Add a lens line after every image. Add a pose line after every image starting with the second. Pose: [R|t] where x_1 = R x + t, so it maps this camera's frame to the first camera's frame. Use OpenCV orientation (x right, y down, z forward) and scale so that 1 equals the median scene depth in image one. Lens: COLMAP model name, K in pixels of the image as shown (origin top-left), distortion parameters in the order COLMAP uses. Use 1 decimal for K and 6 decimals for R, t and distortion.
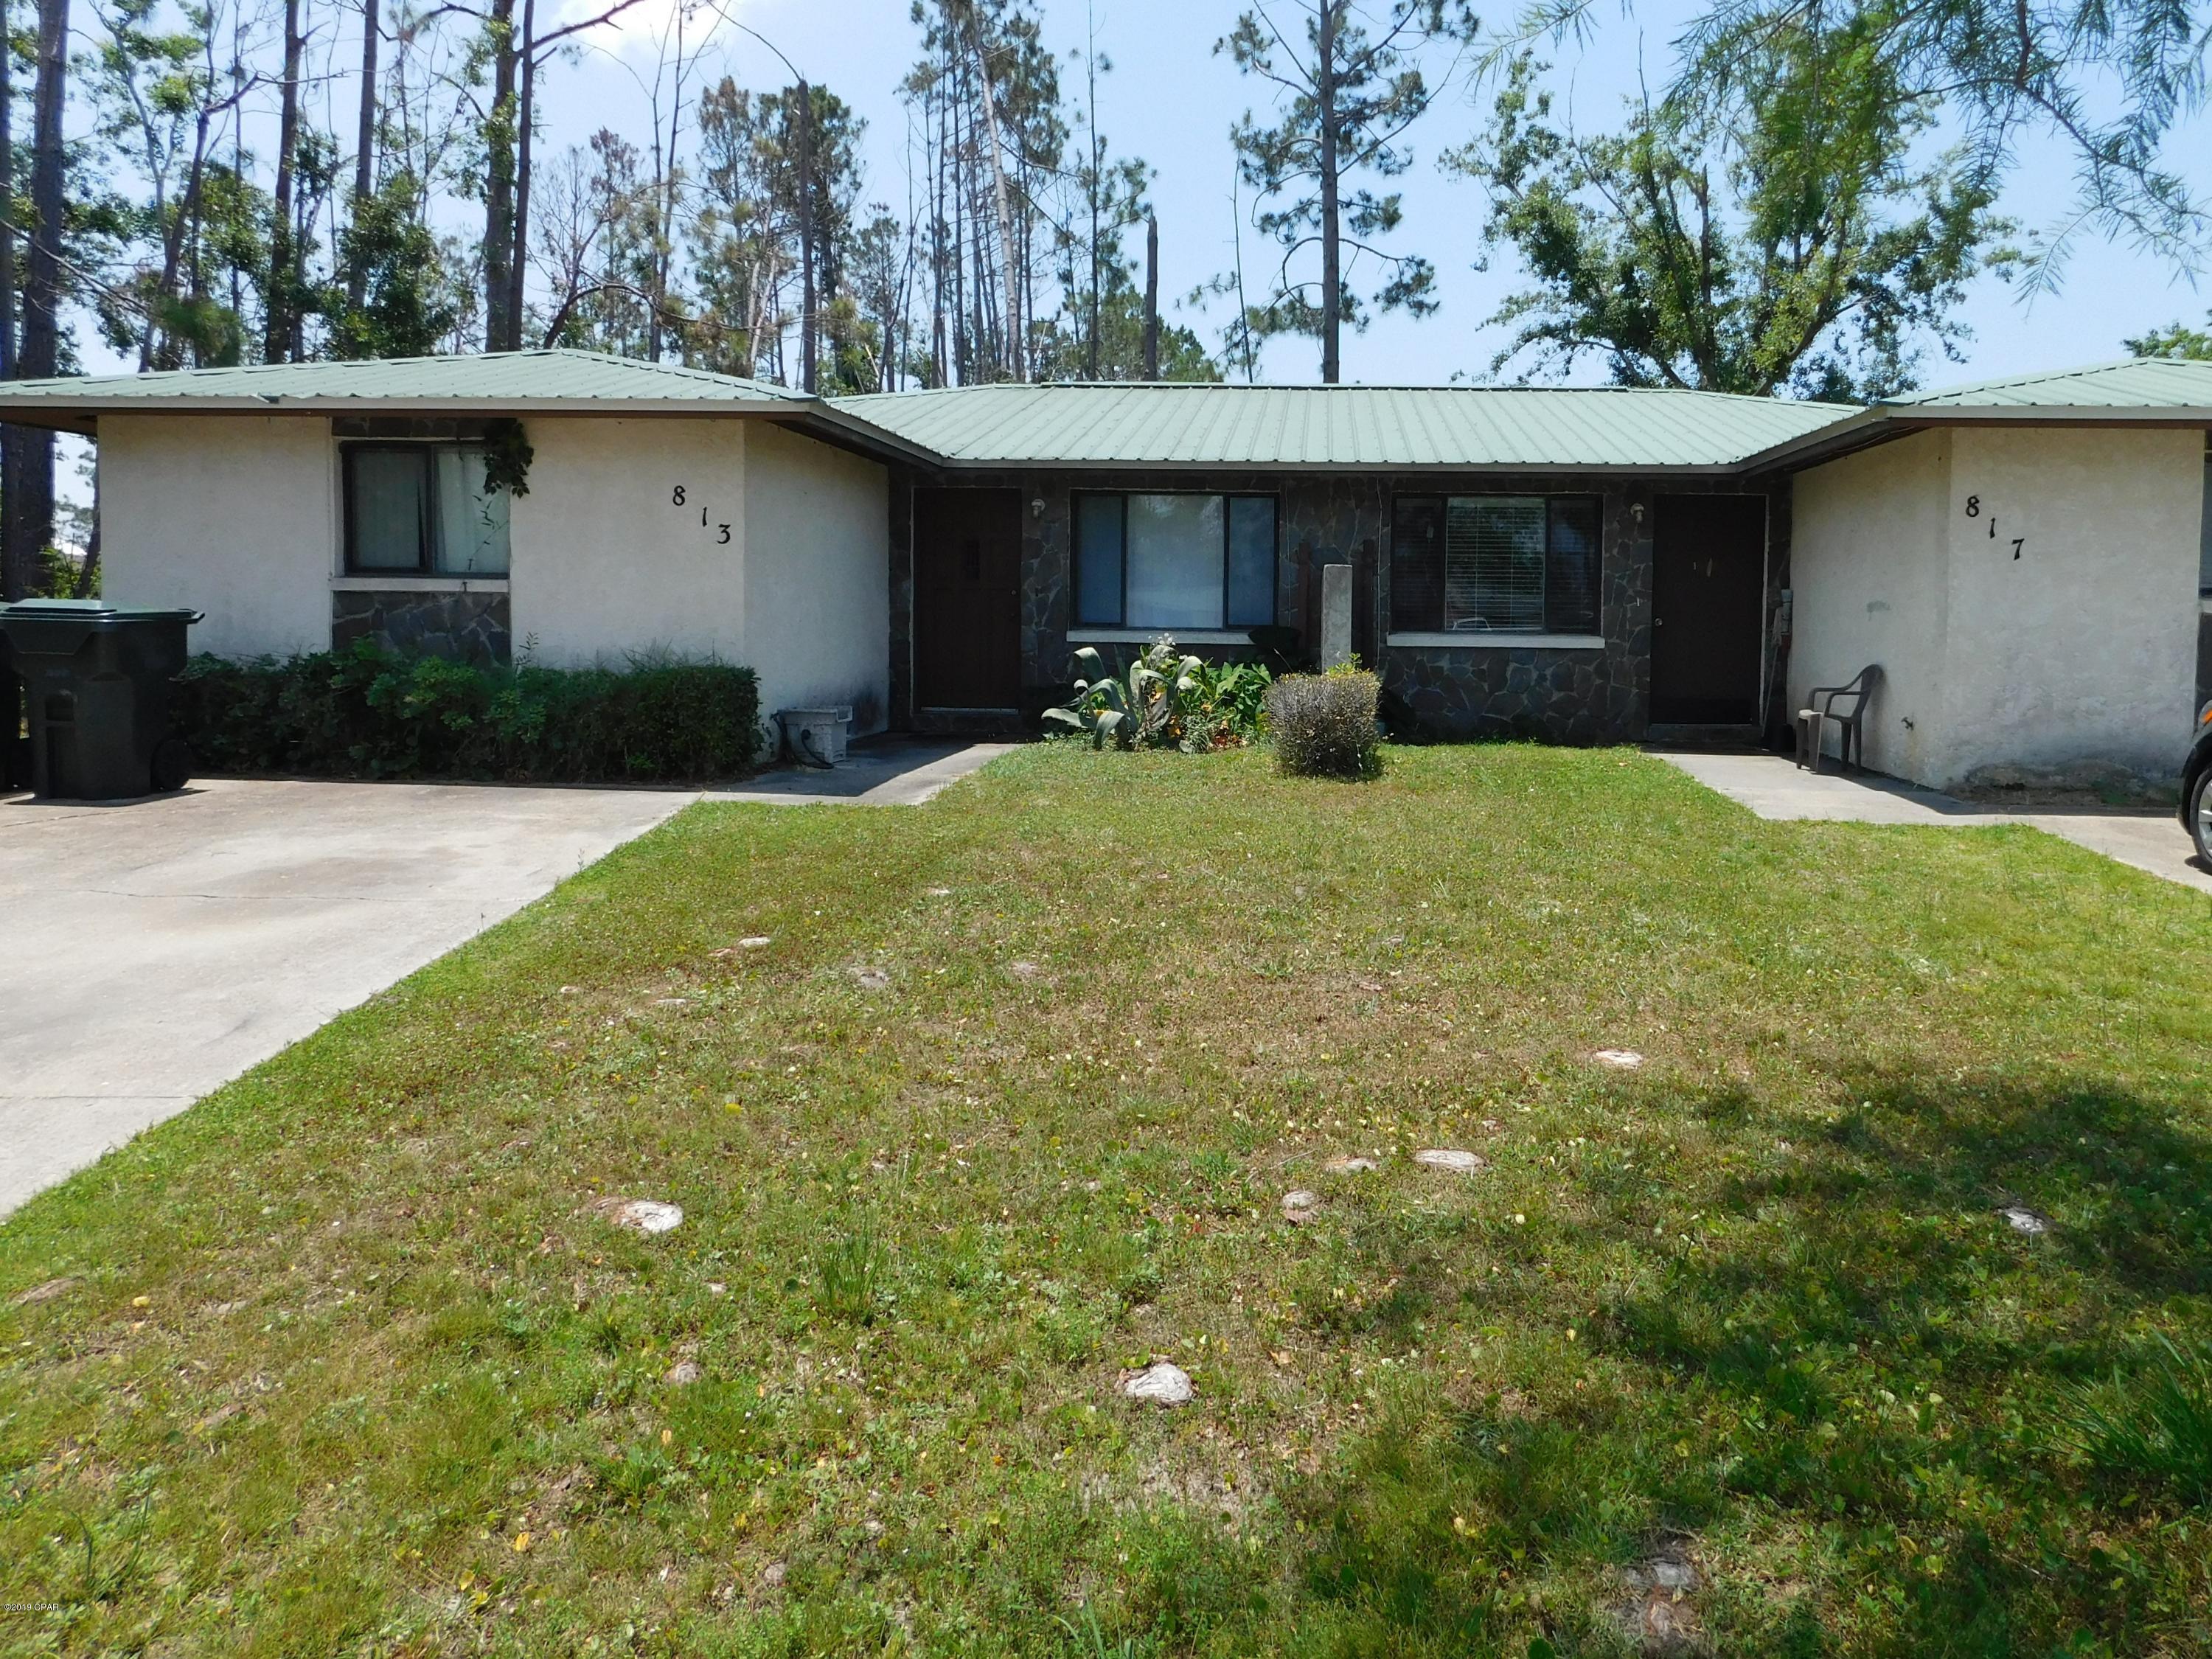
lens RADIAL K [[1705.4, 0, 1252.7], [0, 1705.4, 724.9], [0, 0, 1]] dist [-0.079496, 0.093677]
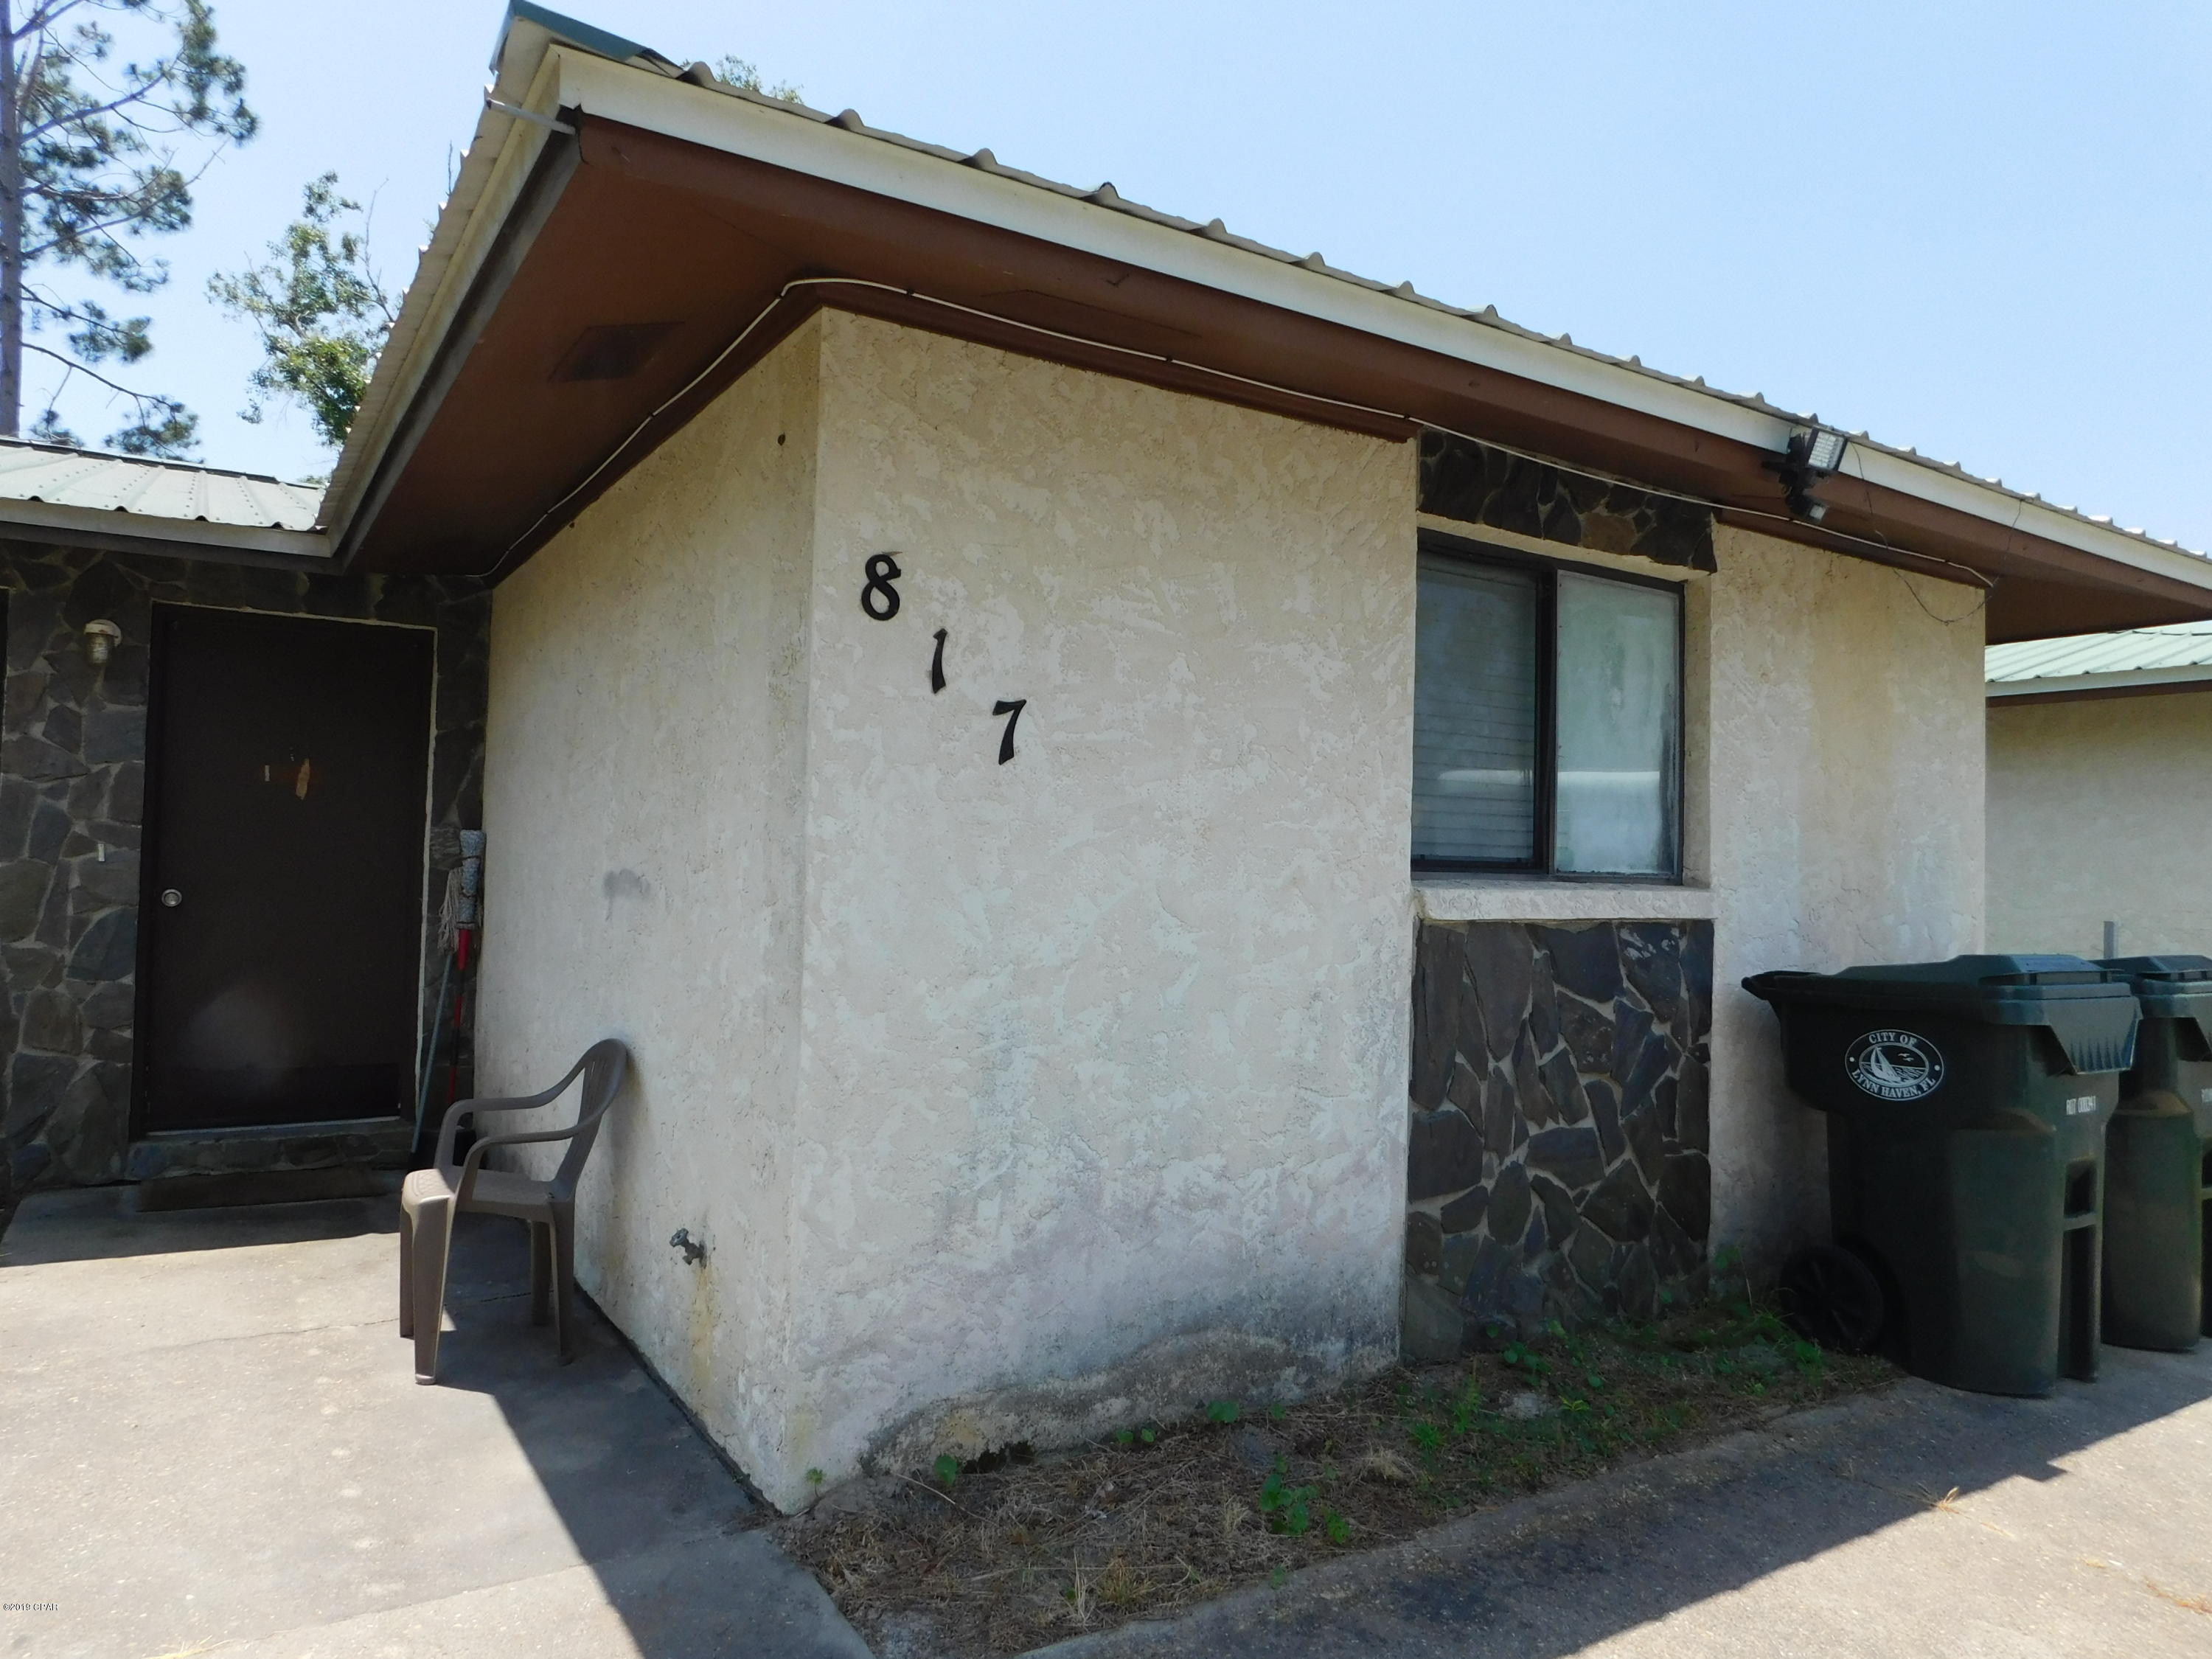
lens RADIAL K [[1466.3, 0, 1111.6], [0, 1466.3, 820.9], [0, 0, 1]] dist [-0.078528, 0.067900]
pose [[0.823006, 0.028369, 0.567323, 0.097519], [0.018013, 0.996946, -0.075984, -0.020402], [-0.567747, 0.072754, 0.819982, 0.238079]]
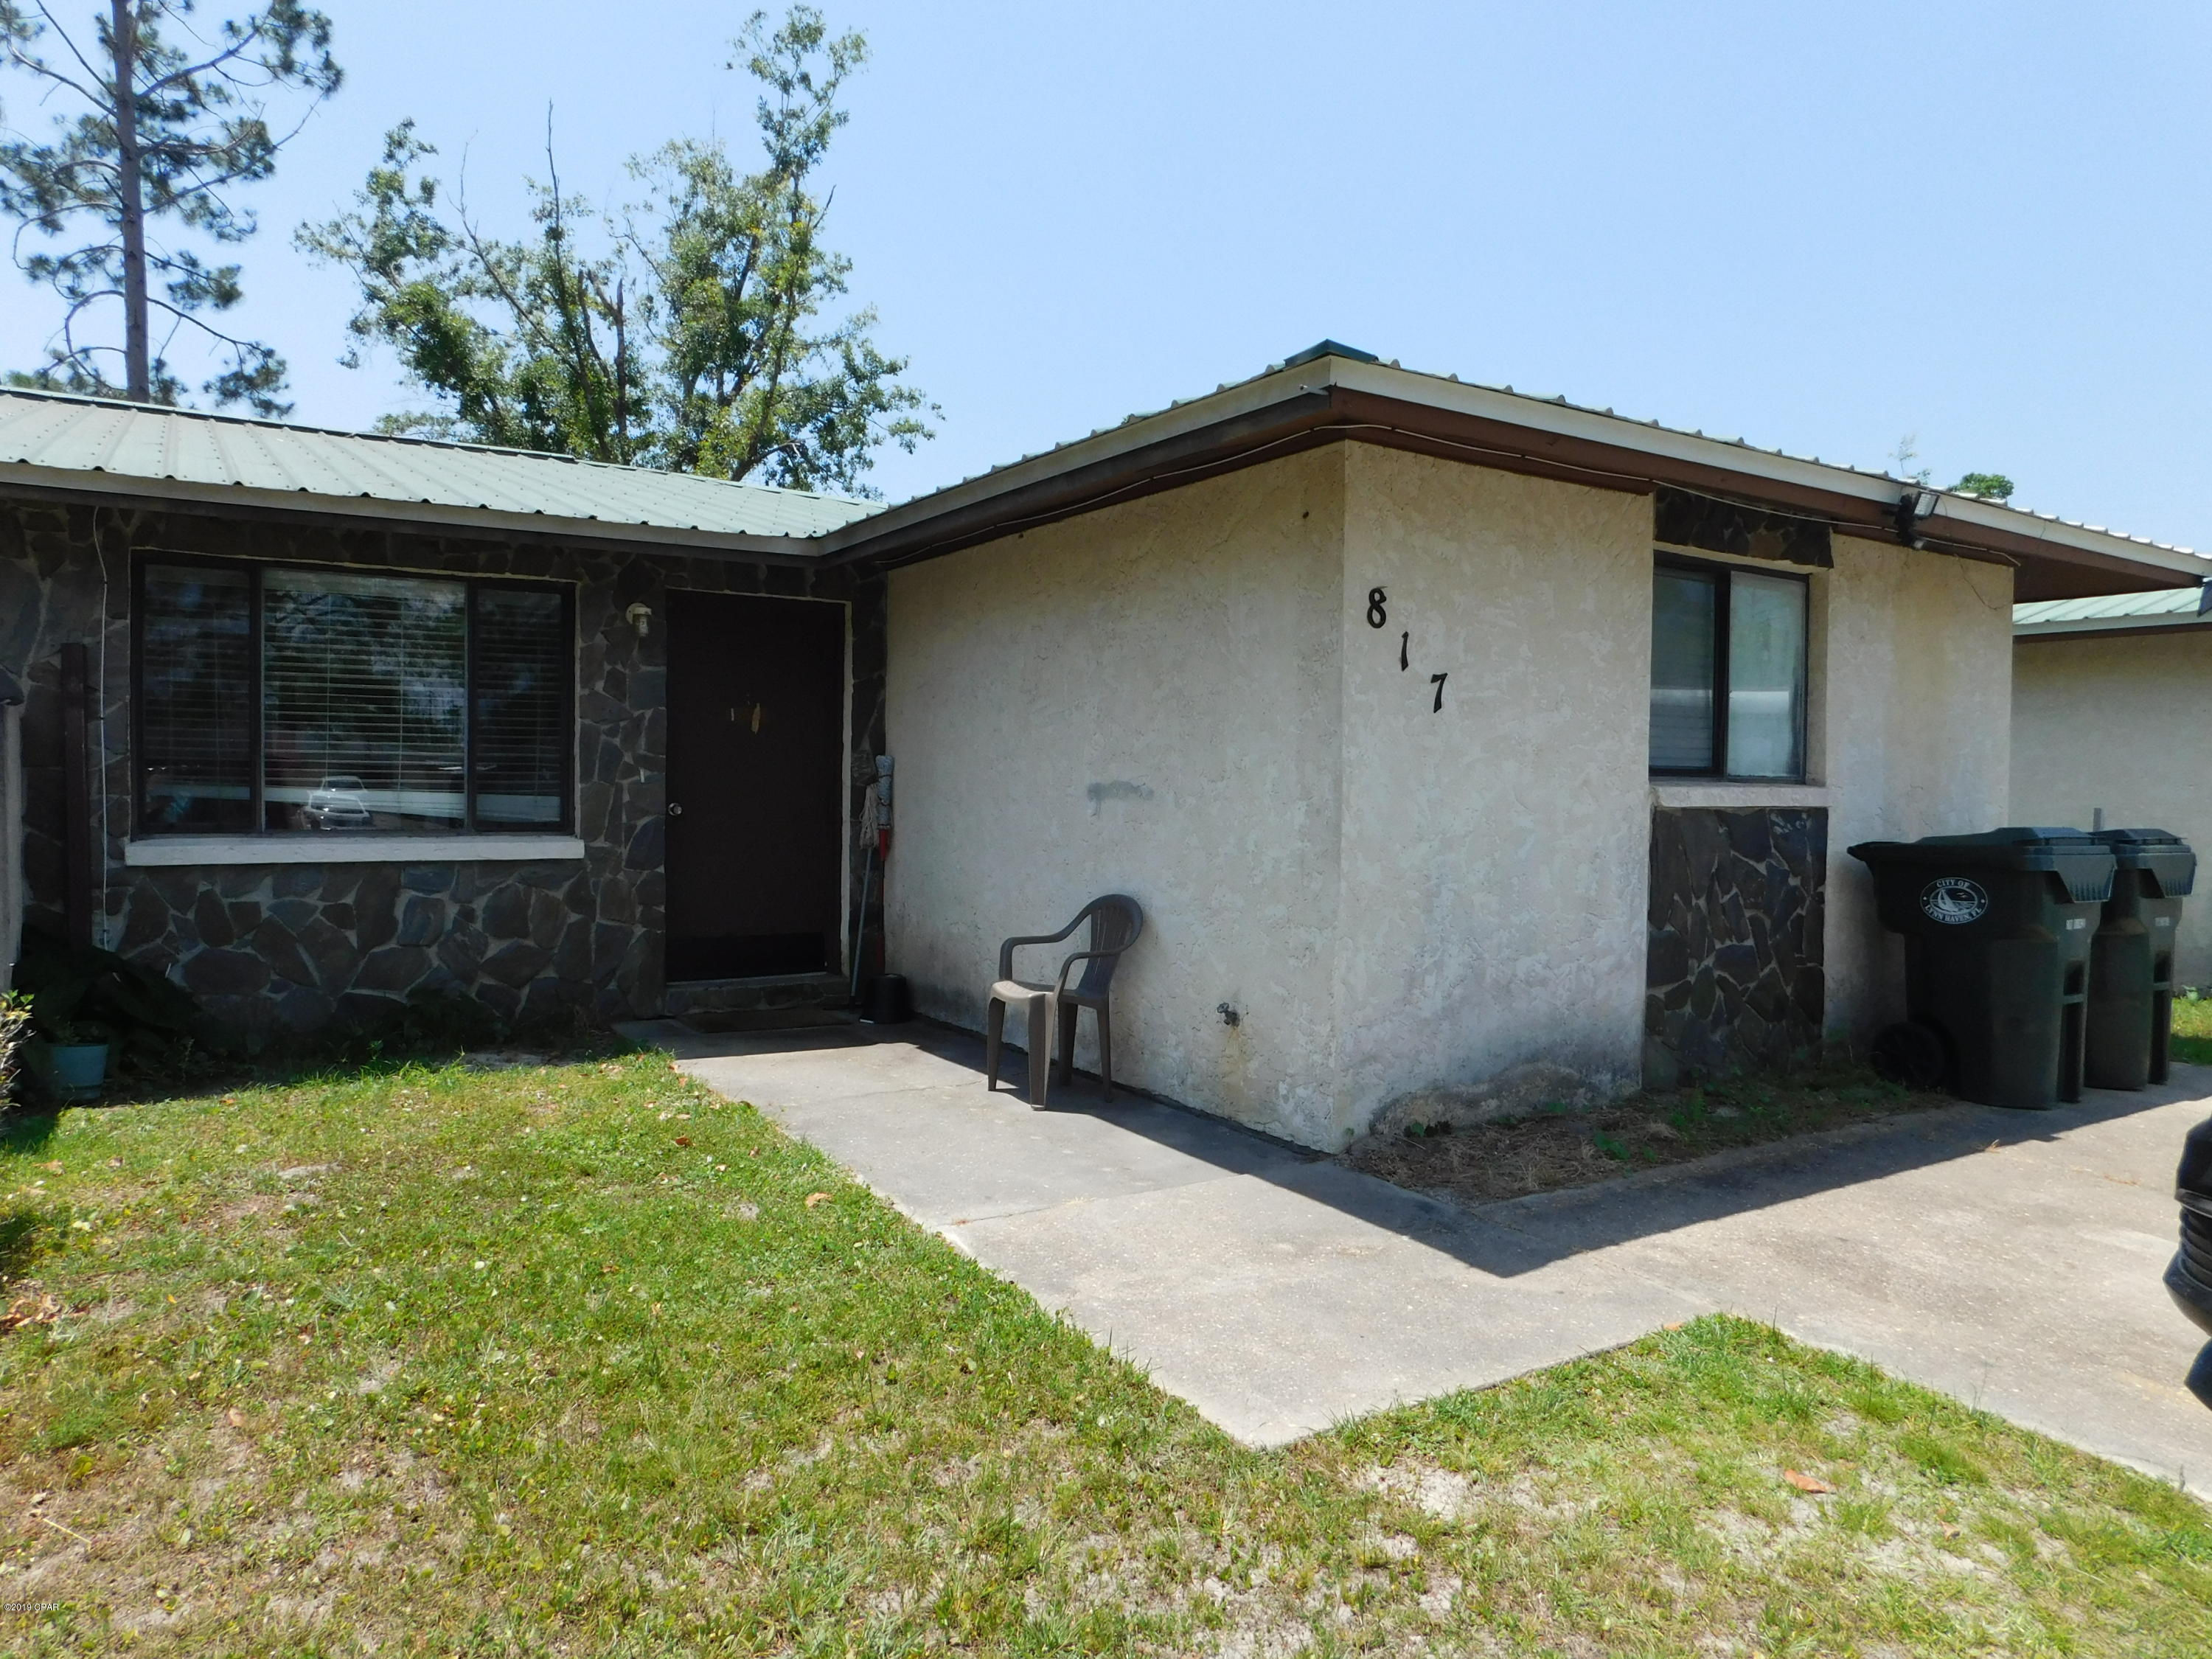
lens RADIAL K [[1471.6, 0, 1113.8], [0, 1471.6, 822.3], [0, 0, 1]] dist [-0.070162, 0.059938]
pose [[0.817833, -0.015667, 0.575242, 0.030890], [0.030943, 0.999380, -0.016774, -0.018278], [-0.574623, 0.031518, 0.817811, 0.213162]]
